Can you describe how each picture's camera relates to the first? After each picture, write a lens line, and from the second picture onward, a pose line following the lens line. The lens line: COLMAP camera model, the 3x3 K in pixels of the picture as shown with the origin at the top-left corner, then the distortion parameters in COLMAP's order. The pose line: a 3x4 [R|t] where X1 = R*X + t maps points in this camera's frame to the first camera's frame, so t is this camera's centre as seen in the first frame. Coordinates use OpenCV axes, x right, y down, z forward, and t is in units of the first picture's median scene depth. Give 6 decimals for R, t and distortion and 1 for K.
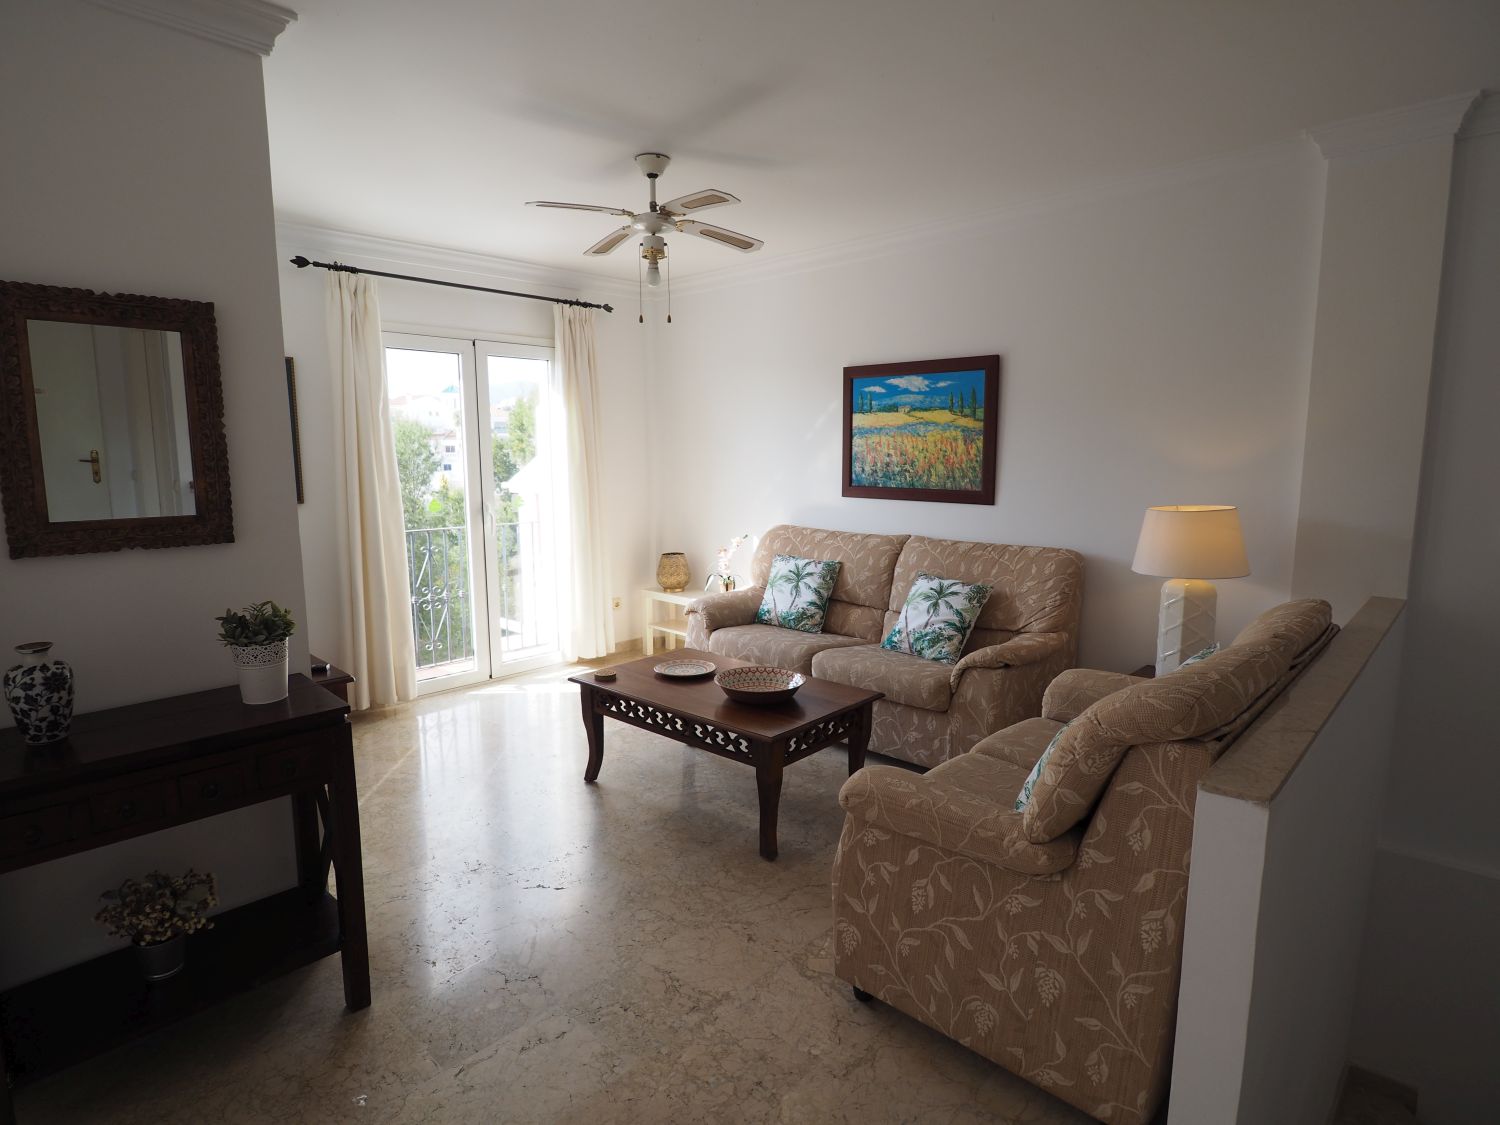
lens RADIAL K [[806.5, 0, 750.0], [0, 806.5, 562.5], [0, 0, 1]] dist [-0.000188, -0.000530]
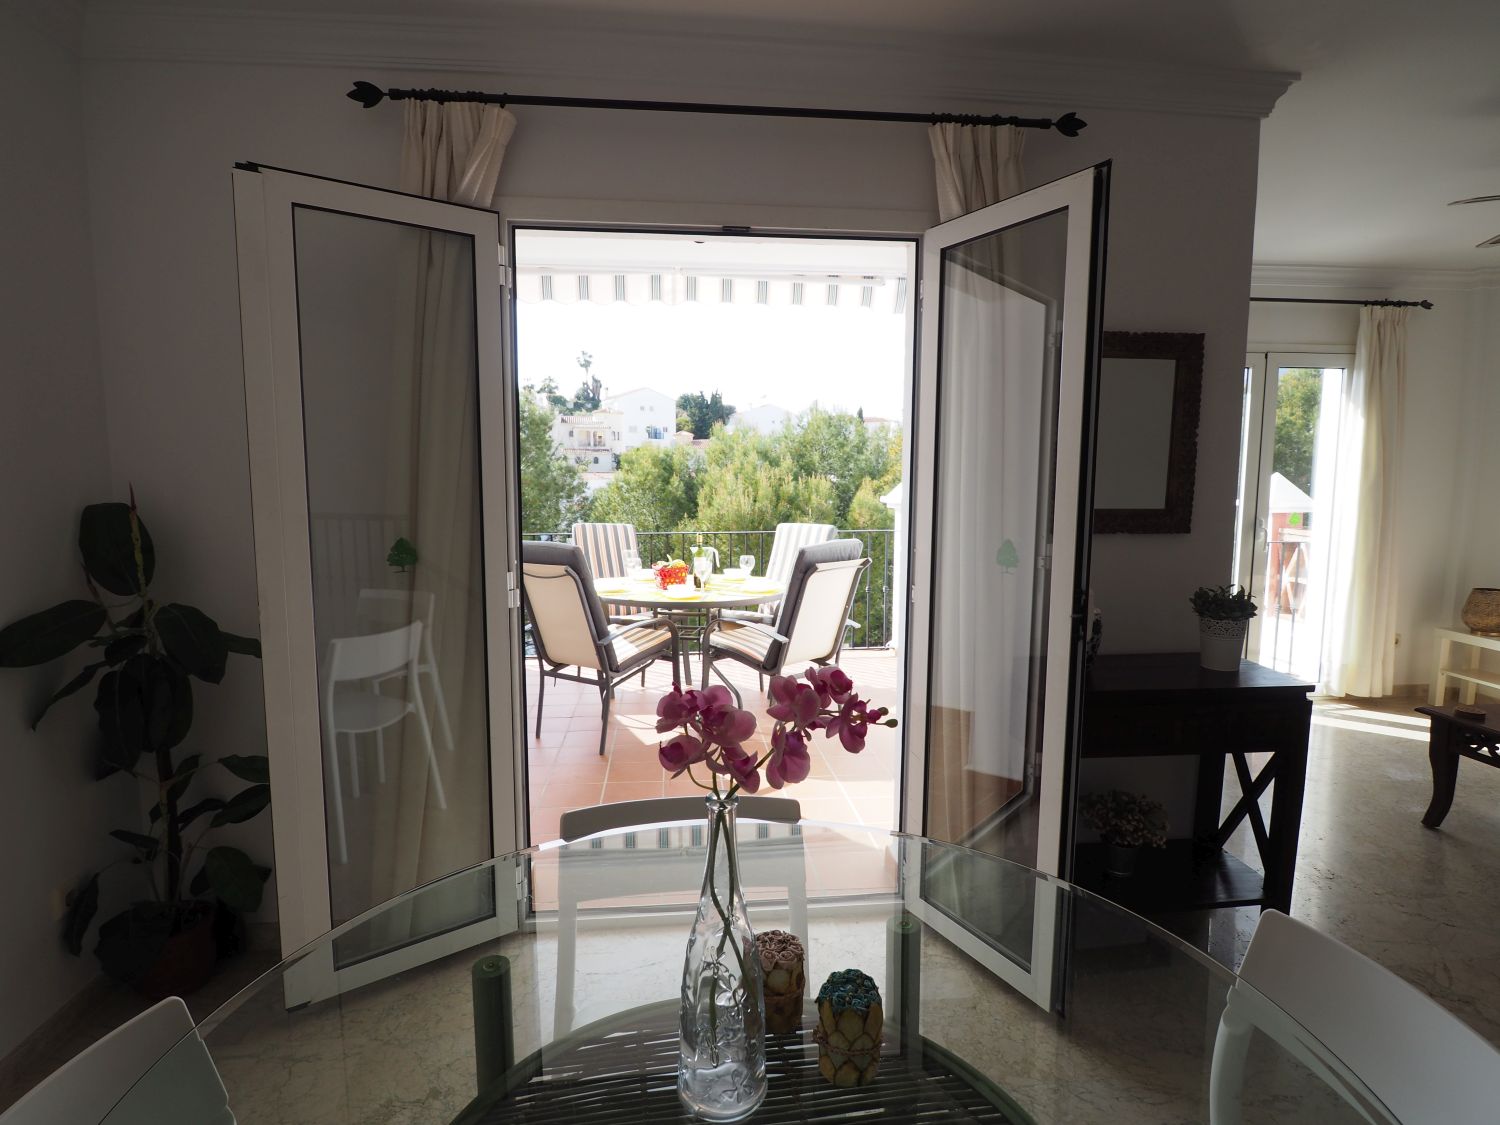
lens RADIAL K [[825.0, 0, 750.0], [0, 825.0, 562.5], [0, 0, 1]] dist [-0.007002, -0.001070]
pose [[0.768048, 0.079066, -0.635493, -0.222018], [-0.096845, 0.995276, 0.006784, 0.044299], [0.633027, 0.056334, 0.772077, -0.209769]]
